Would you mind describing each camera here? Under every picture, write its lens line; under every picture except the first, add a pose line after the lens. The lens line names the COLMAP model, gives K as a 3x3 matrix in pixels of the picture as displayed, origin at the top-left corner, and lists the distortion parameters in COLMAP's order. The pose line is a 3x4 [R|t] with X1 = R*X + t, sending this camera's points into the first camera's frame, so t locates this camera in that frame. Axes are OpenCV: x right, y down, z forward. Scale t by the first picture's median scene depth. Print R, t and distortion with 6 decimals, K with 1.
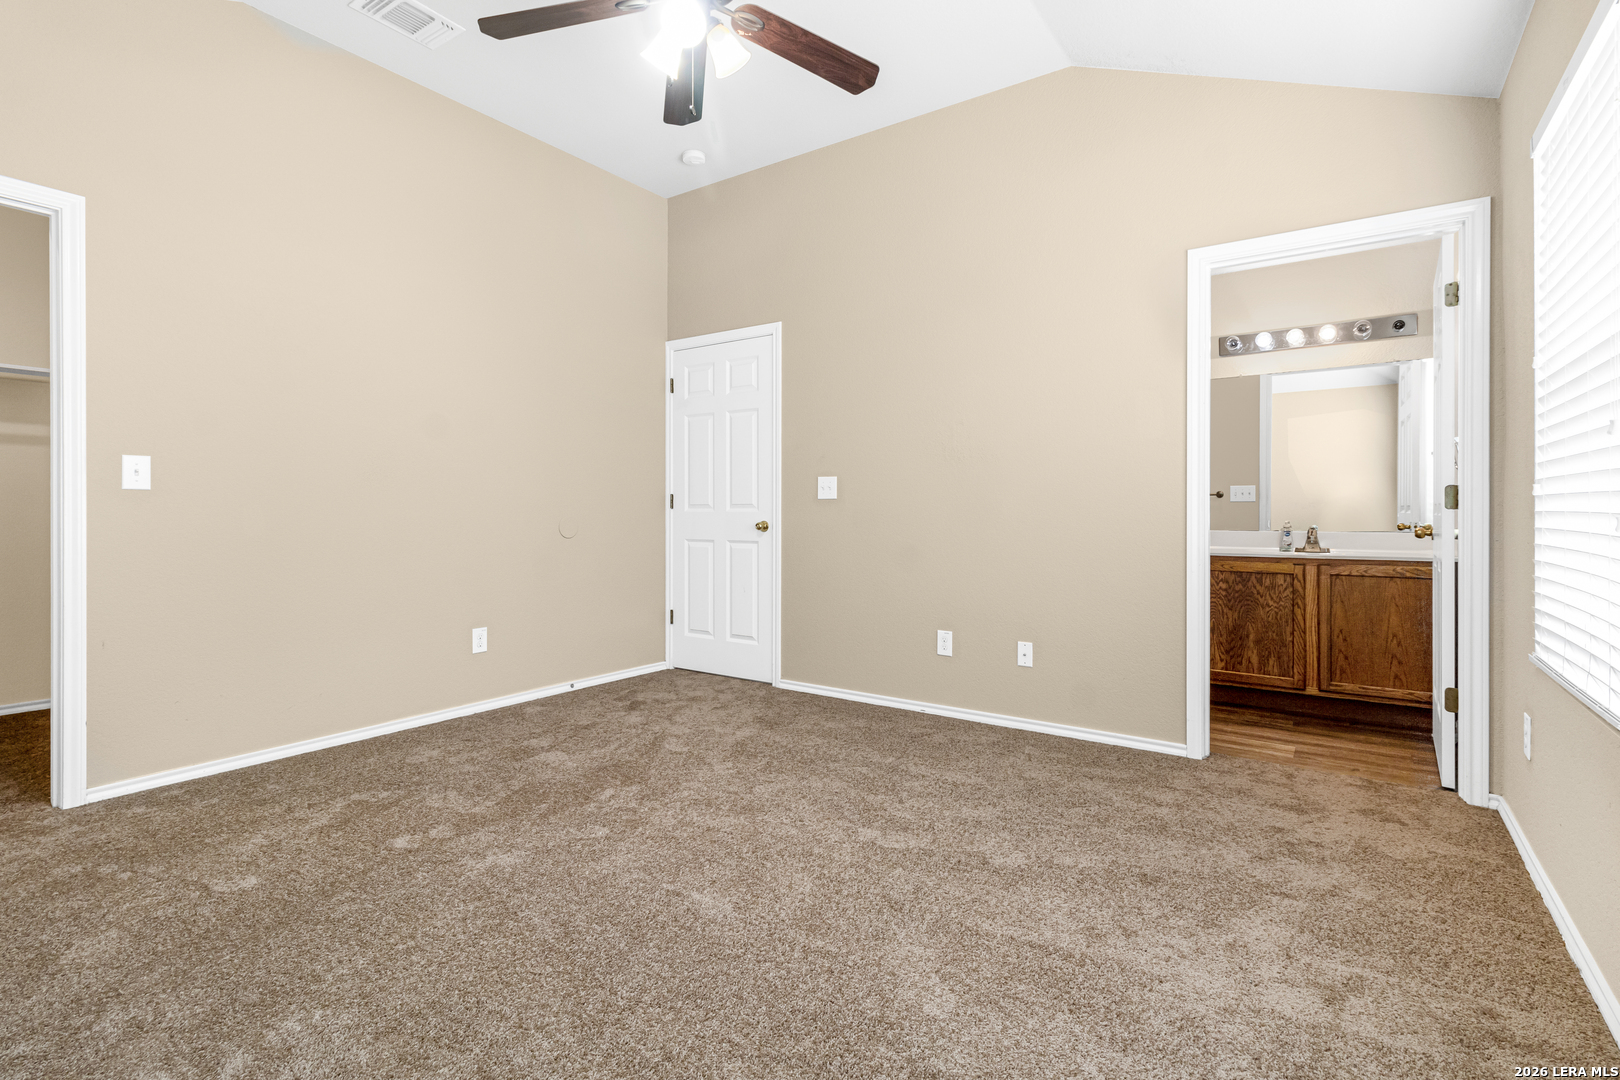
lens RADIAL K [[746.9, 0, 803.6], [0, 746.9, 525.4], [0, 0, 1]] dist [0.003731, 0.000816]
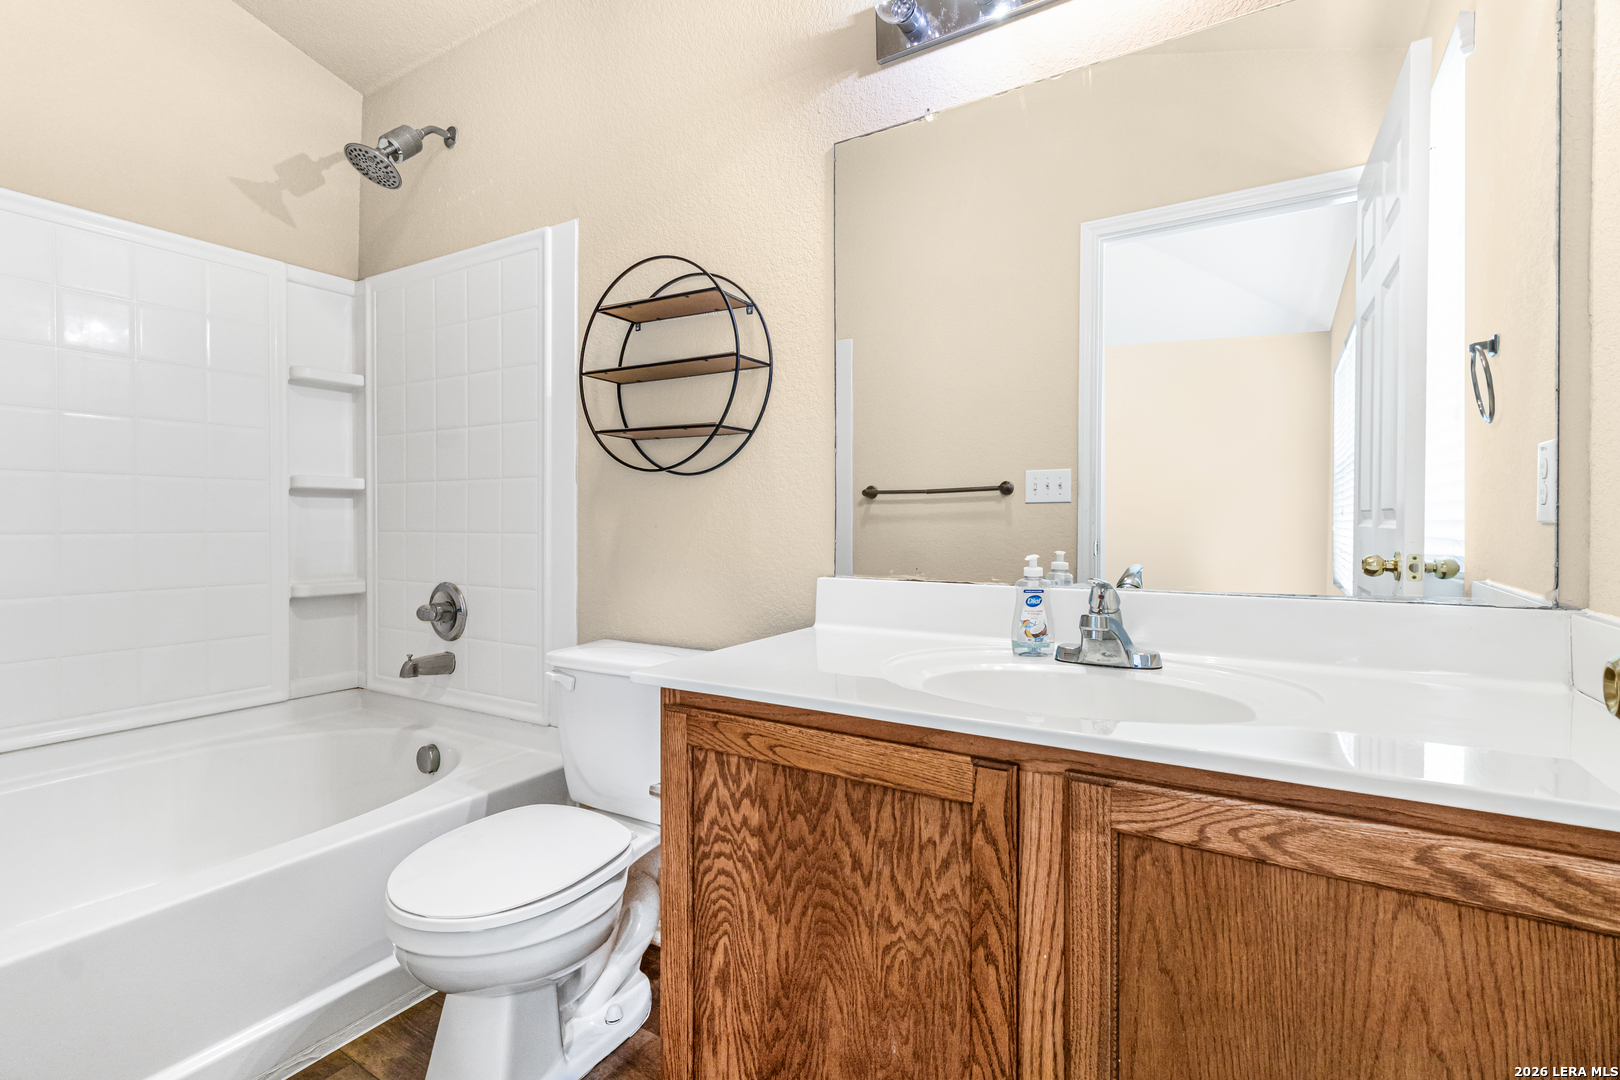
lens RADIAL K [[746.9, 0, 816.0], [0, 746.9, 534.3], [0, 0, 1]] dist [0.003731, 0.000816]
pose [[0.995741, 0.002581, 0.092158, 0.584637], [-0.002738, 0.999995, 0.001575, -0.016137], [-0.092153, -0.001821, 0.995743, 0.778546]]
